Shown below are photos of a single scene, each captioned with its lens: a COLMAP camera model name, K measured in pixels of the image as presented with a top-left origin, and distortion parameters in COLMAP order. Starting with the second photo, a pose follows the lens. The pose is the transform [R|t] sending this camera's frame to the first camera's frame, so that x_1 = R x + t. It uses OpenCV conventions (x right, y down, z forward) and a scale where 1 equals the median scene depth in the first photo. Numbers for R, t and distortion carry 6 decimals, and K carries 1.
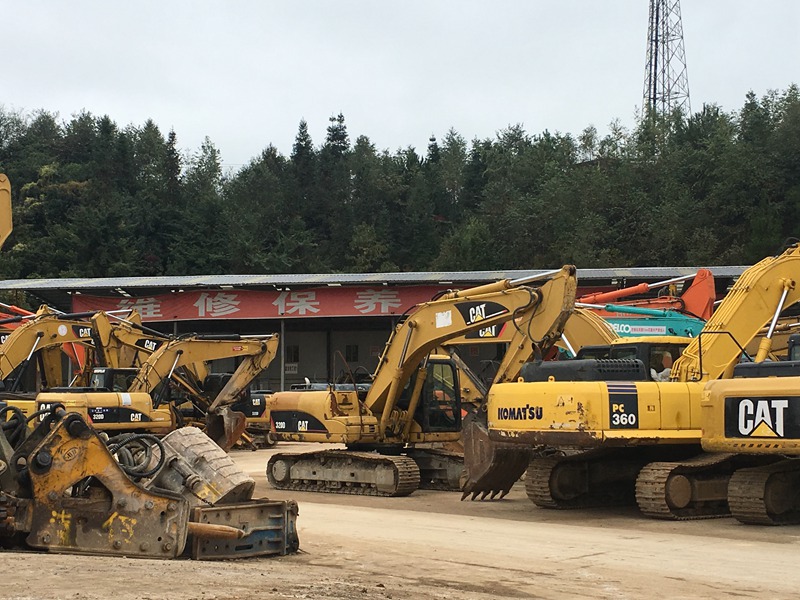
lens RADIAL K [[1285.9, 0, 400.0], [0, 1285.9, 300.0], [0, 0, 1]] dist [-0.006990, -0.070527]
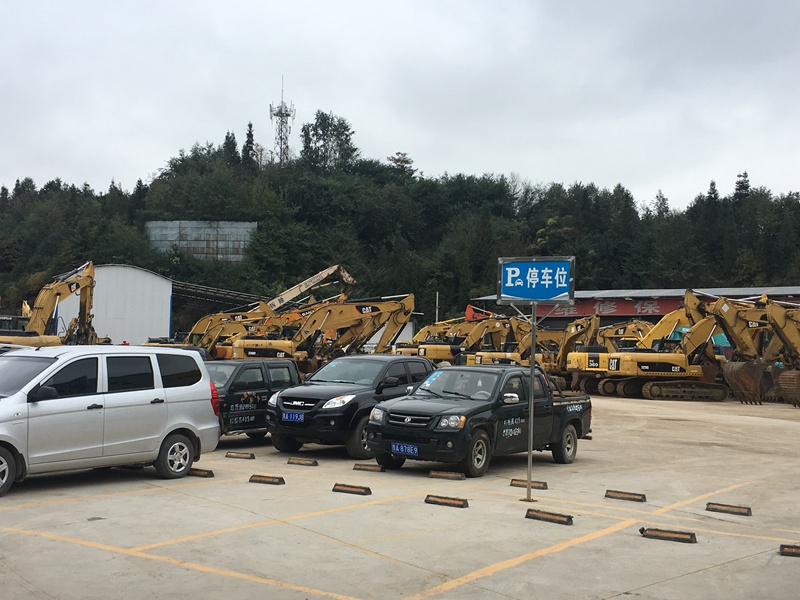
lens RADIAL K [[978.0, 0, 400.0], [0, 978.0, 300.0], [0, 0, 1]] dist [0.021694, 0.010927]
pose [[0.883838, -0.000668, -0.467792, 0.158588], [0.009175, 0.999831, 0.015906, -0.019905], [0.467703, -0.018350, 0.883695, -0.246057]]
